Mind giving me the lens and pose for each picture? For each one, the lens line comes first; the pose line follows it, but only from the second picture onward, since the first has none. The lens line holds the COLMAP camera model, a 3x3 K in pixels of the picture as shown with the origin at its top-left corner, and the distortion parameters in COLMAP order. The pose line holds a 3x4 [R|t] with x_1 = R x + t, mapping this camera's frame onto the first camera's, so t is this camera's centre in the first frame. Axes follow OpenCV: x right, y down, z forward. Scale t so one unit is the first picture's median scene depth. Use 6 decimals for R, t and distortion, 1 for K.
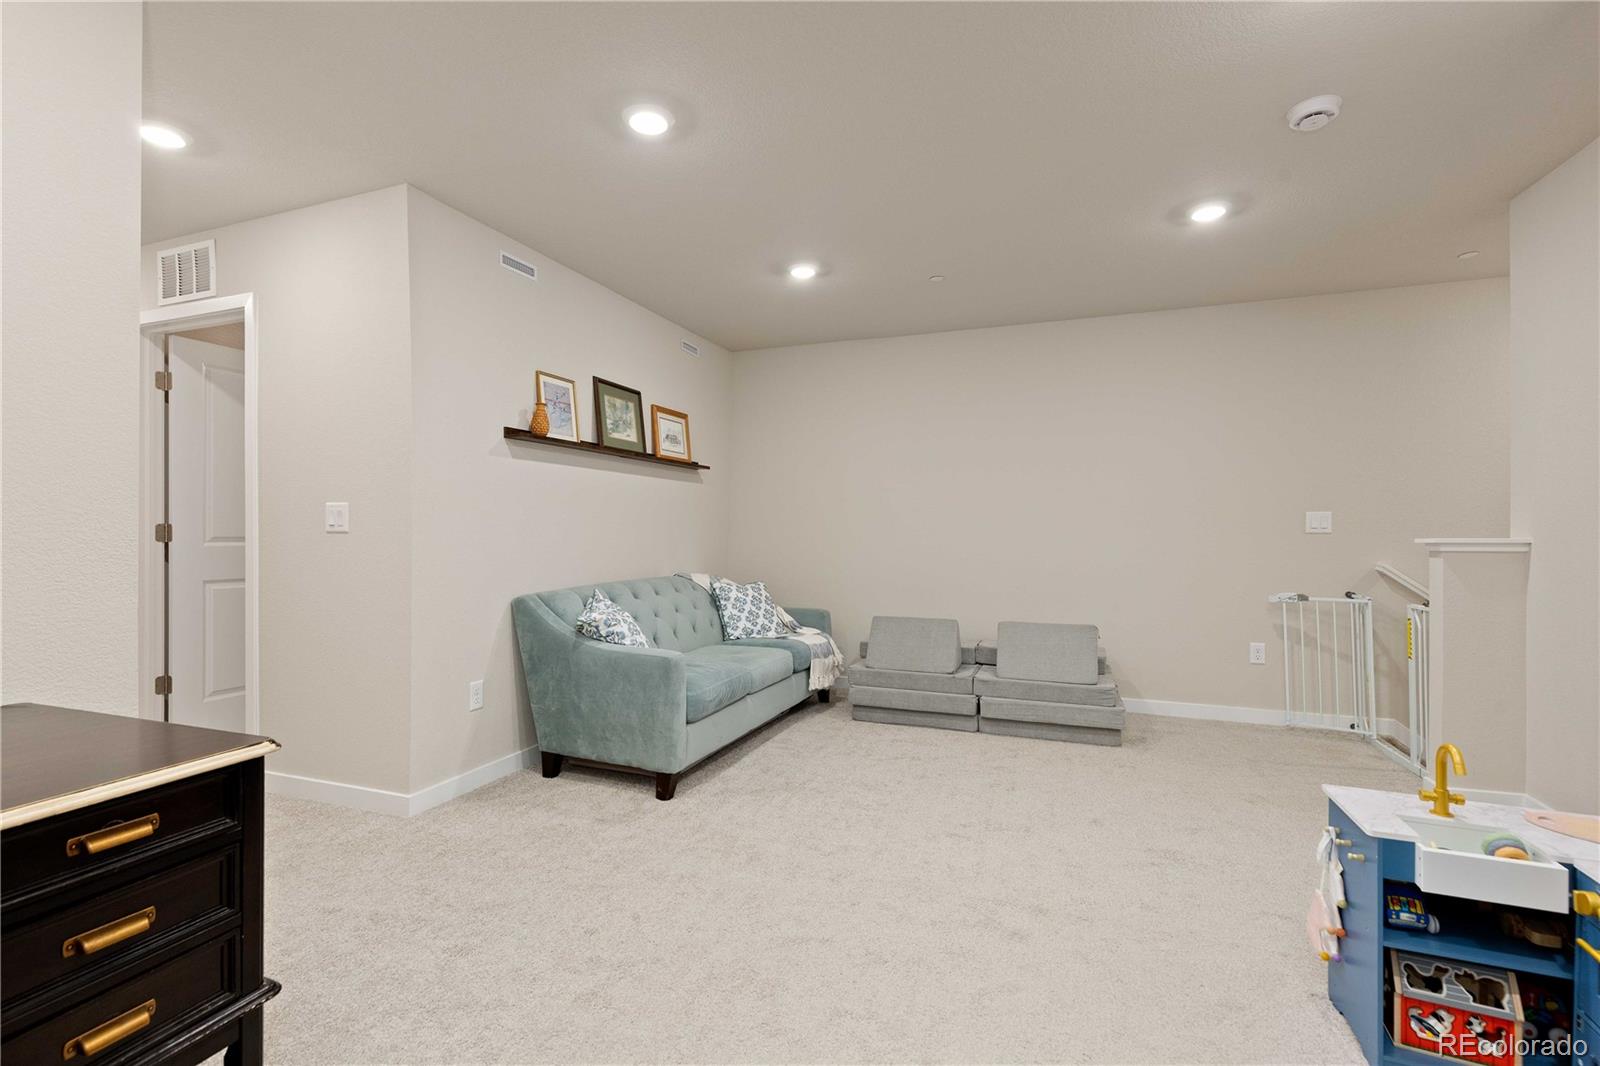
lens RADIAL K [[730.9, 0, 787.2], [0, 730.9, 533.5], [0, 0, 1]] dist [0.010473, -0.002364]
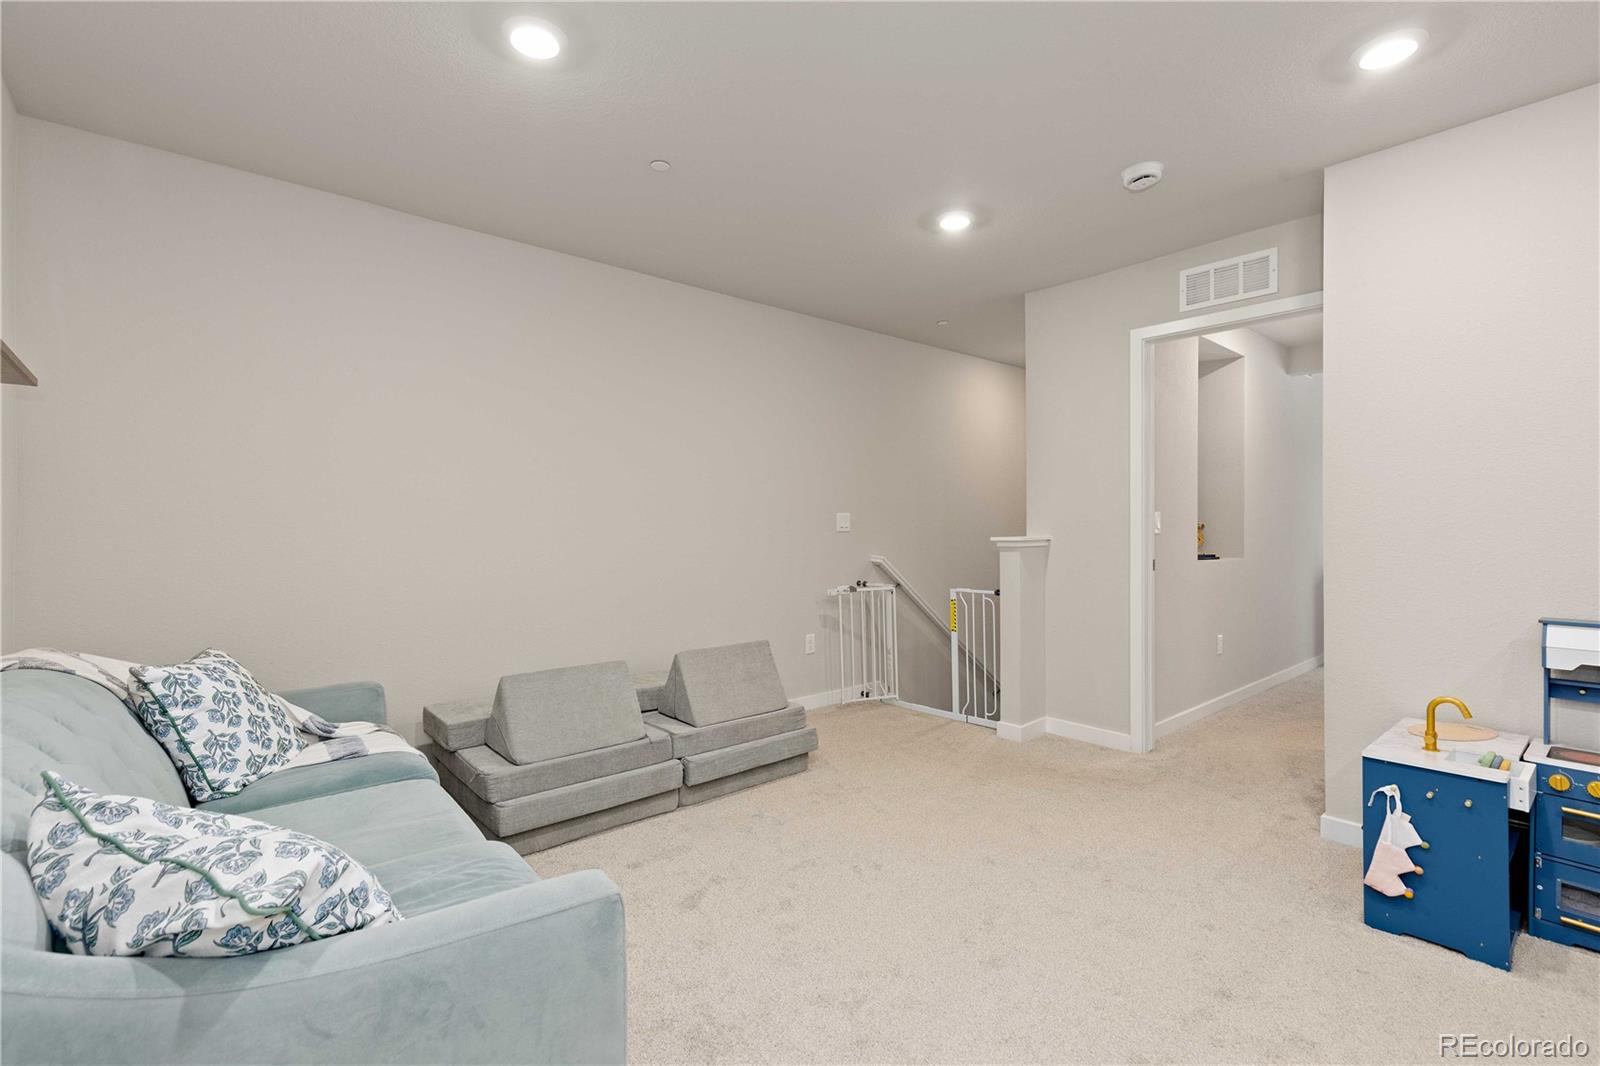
lens RADIAL K [[730.9, 0, 795.7], [0, 730.9, 521.4], [0, 0, 1]] dist [0.010473, -0.002364]
pose [[0.467476, -0.000153, 0.884006, -0.324138], [0.003567, 0.999992, -0.001713, -0.014944], [-0.883999, 0.003954, 0.467473, 0.533343]]
